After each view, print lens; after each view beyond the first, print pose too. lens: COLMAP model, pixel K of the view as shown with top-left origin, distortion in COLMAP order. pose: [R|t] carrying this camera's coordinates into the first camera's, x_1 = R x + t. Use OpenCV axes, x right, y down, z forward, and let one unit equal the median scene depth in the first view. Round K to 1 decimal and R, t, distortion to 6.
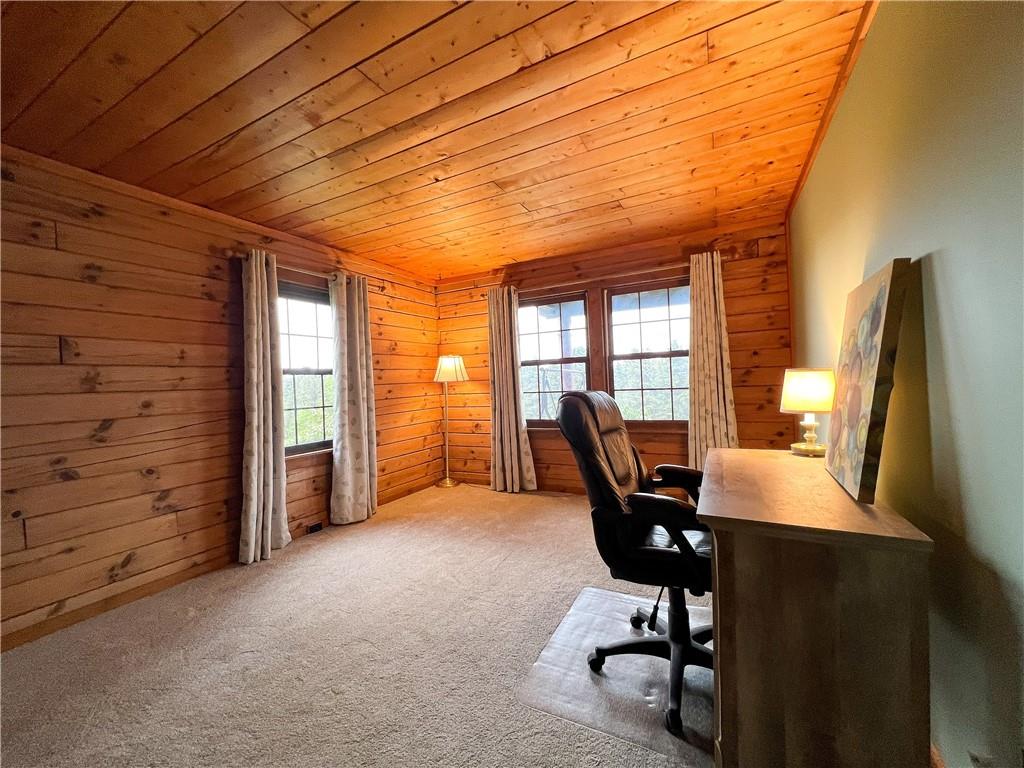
lens RADIAL K [[408.9, 0, 508.3], [0, 408.9, 385.2], [0, 0, 1]] dist [-0.003176, 0.000148]
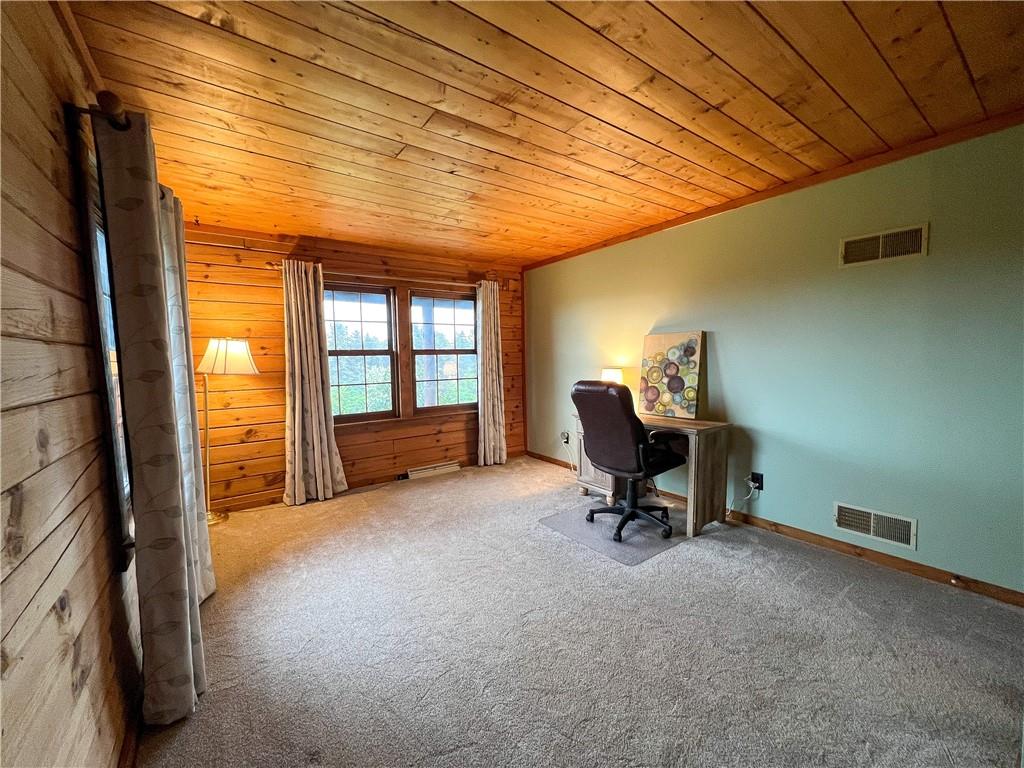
lens RADIAL K [[408.9, 0, 509.4], [0, 408.9, 386.3], [0, 0, 1]] dist [-0.003176, 0.000148]
pose [[0.449877, -0.032104, 0.892513, -0.616521], [0.008080, 0.999459, 0.031878, -0.007630], [-0.893054, -0.007130, 0.449893, 0.259222]]
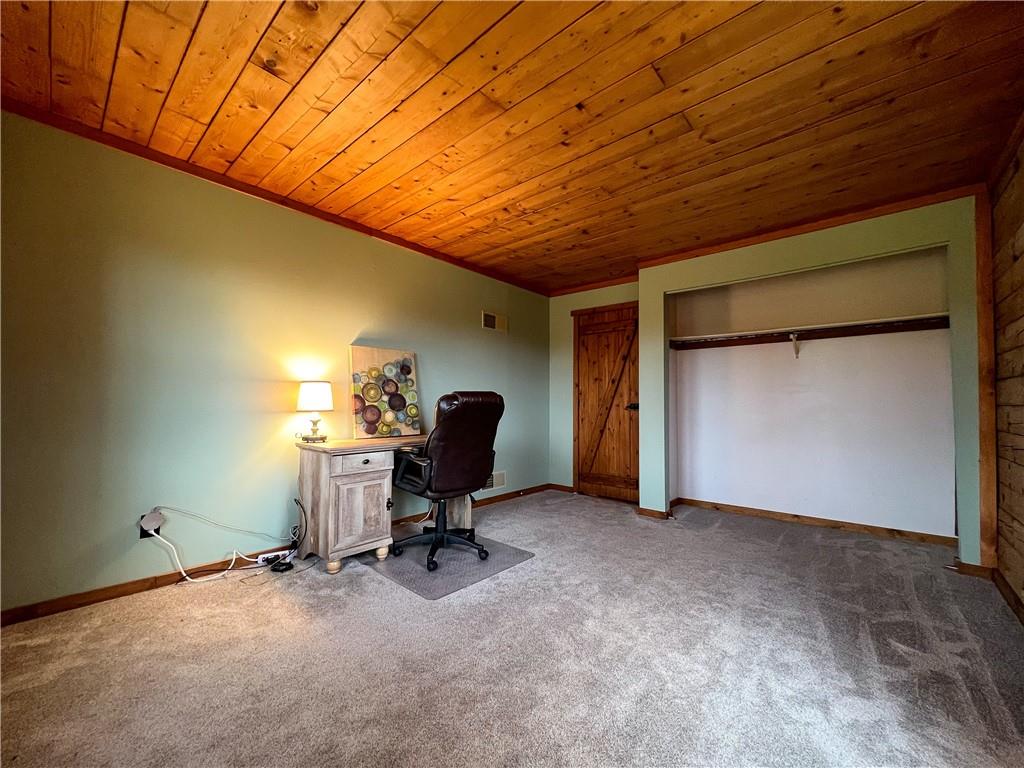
lens RADIAL K [[408.9, 0, 508.2], [0, 408.9, 385.6], [0, 0, 1]] dist [-0.003176, 0.000148]
pose [[-0.971844, 0.039338, 0.232318, -0.117503], [0.029577, 0.998533, -0.045355, 0.028268], [-0.233761, -0.037206, -0.971582, 1.071014]]
